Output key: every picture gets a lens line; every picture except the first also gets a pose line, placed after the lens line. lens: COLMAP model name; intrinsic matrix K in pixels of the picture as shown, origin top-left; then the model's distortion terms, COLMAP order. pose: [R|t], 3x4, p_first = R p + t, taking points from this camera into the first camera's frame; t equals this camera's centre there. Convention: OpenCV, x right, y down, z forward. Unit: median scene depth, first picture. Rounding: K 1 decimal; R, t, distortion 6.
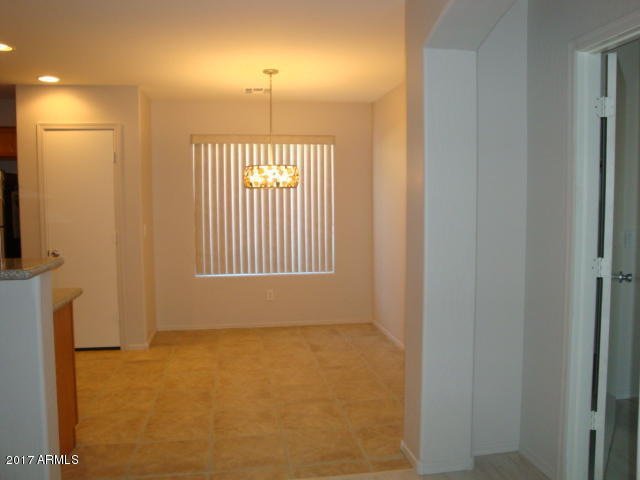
lens RADIAL K [[535.8, 0, 320.0], [0, 535.8, 240.0], [0, 0, 1]] dist [-0.144434, 0.113005]
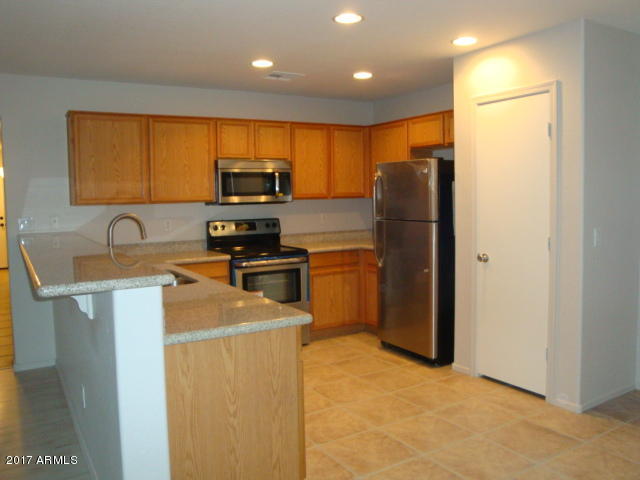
lens RADIAL K [[535.8, 0, 320.0], [0, 535.8, 240.0], [0, 0, 1]] dist [-0.144434, 0.113005]
pose [[0.371536, 0.074209, -0.925448, 0.150641], [-0.048091, 0.997001, 0.060639, -0.039163], [0.927172, 0.021976, 0.373990, 0.461314]]
